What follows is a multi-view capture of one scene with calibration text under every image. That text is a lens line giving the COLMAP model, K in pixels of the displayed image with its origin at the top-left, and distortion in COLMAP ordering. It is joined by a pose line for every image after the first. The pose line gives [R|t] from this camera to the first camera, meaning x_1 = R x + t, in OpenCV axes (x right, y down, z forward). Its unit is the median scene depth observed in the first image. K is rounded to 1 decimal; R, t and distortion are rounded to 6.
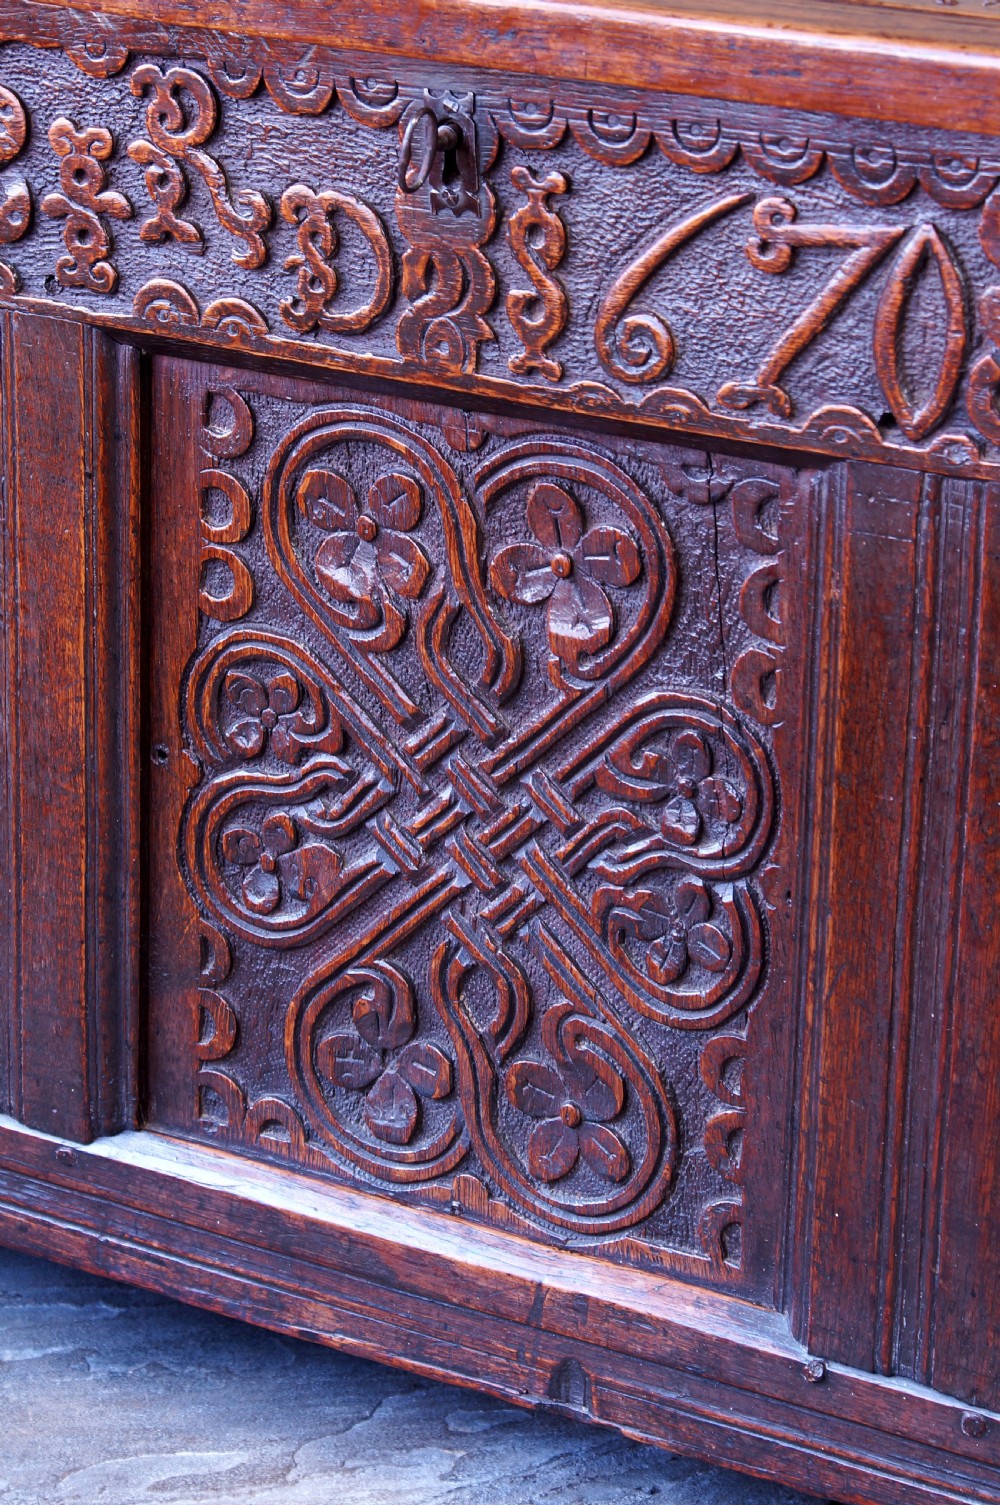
lens RADIAL K [[3817.7, 0, 529.1], [0, 3817.7, 714.9], [0, 0, 1]] dist [0.085991, 0.000000]
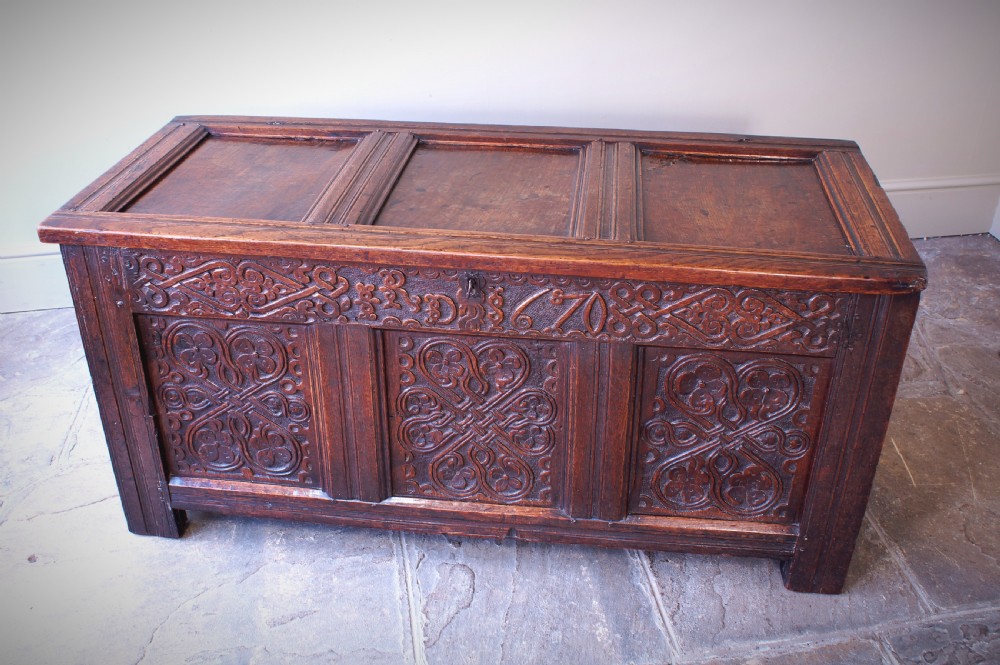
lens RADIAL K [[1010.5, 0, 496.7], [0, 1010.5, 333.7], [0, 0, 1]] dist [-0.092856, 0.000000]
pose [[0.922853, -0.219383, 0.316564, -0.338655], [0.152265, 0.962777, 0.223330, -0.322092], [-0.353775, -0.157899, 0.921906, -0.027002]]
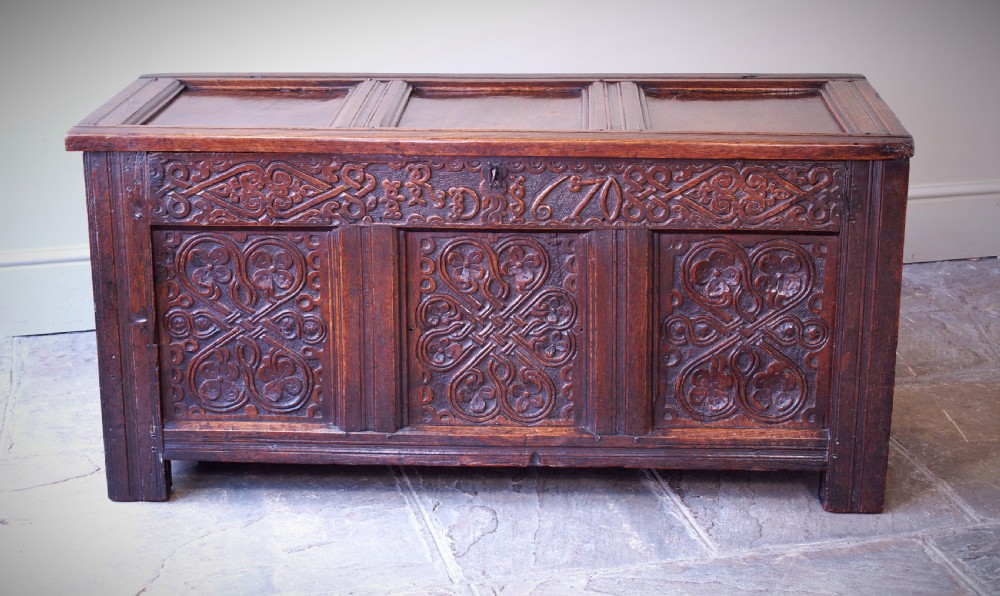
lens RADIAL K [[1916.9, 0, 507.2], [0, 1916.9, 316.0], [0, 0, 1]] dist [0.026241, 0.000000]
pose [[0.888001, -0.167860, 0.428109, -0.939325], [0.179898, 0.983606, 0.012517, -0.011840], [-0.423191, 0.065901, 0.903641, -0.951806]]
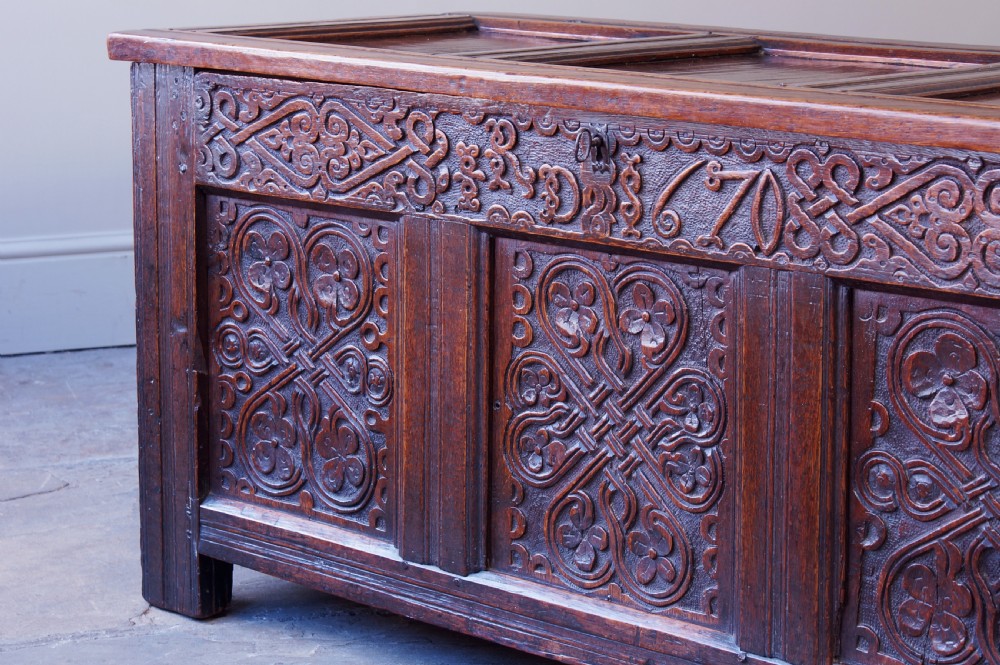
lens RADIAL K [[2536.7, 0, 481.3], [0, 2536.7, 327.2], [0, 0, 1]] dist [0.085991, 0.000000]
pose [[0.975408, 0.016274, -0.219805, 0.261897], [-0.048420, 0.988730, -0.141667, 0.201891], [0.215022, 0.148826, 0.965203, -0.590645]]
